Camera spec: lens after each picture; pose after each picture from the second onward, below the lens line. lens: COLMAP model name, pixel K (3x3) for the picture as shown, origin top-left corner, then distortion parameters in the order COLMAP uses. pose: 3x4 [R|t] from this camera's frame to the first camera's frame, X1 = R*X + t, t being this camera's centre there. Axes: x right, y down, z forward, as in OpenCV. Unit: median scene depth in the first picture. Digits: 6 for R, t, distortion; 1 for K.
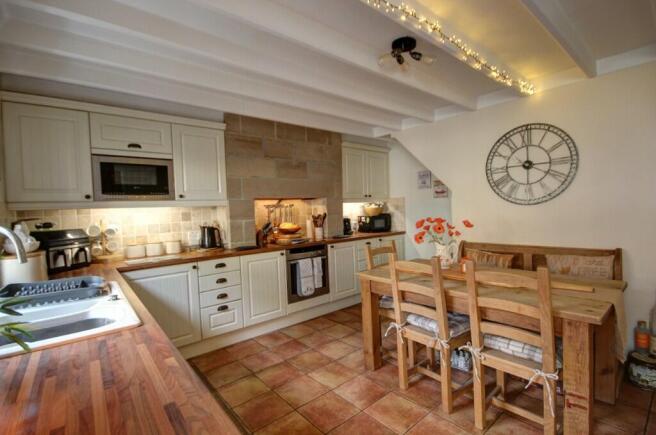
lens RADIAL K [[302.0, 0, 330.2], [0, 302.0, 219.8], [0, 0, 1]] dist [-0.011495, 0.000550]
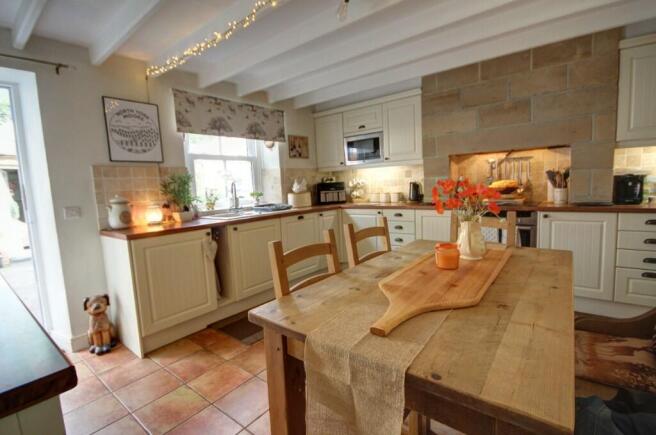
lens RADIAL K [[302.0, 0, 329.8], [0, 302.0, 214.6], [0, 0, 1]] dist [-0.011495, 0.000550]
pose [[0.204679, 0.126017, -0.970683, 0.658886], [0.004744, 0.991539, 0.129725, -0.007361], [0.978818, -0.031157, 0.202349, 0.419456]]
